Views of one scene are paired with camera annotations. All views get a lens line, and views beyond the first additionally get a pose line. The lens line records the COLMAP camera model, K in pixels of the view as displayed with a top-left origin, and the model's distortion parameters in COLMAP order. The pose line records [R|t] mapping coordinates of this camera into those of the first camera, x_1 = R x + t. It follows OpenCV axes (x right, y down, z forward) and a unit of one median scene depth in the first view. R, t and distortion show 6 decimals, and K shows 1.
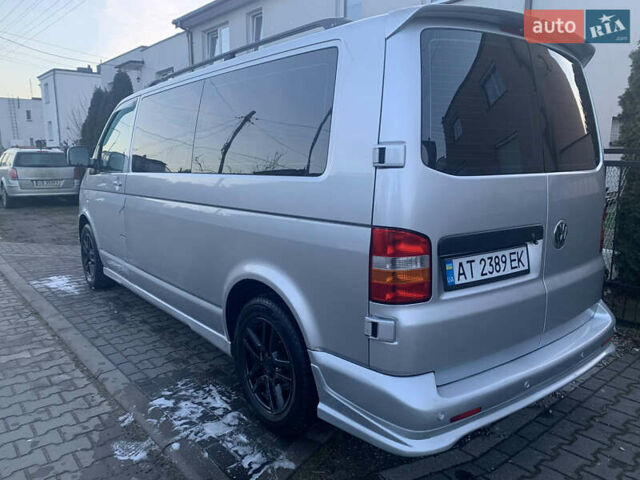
lens RADIAL K [[472.1, 0, 320.0], [0, 472.1, 240.0], [0, 0, 1]] dist [0.018762, -0.003176]
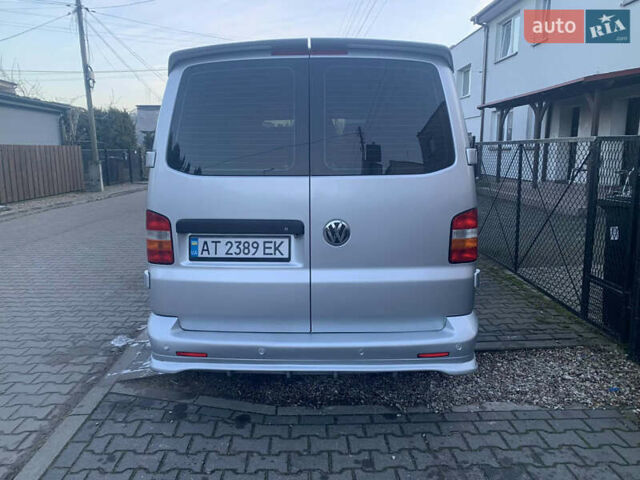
lens RADIAL K [[472.1, 0, 320.0], [0, 472.1, 240.0], [0, 0, 1]] dist [0.018762, -0.003176]
pose [[0.792772, 0.108735, -0.599741, 1.269937], [-0.102896, 0.993712, 0.044149, -0.044298], [0.600771, 0.026710, 0.798975, 0.135089]]
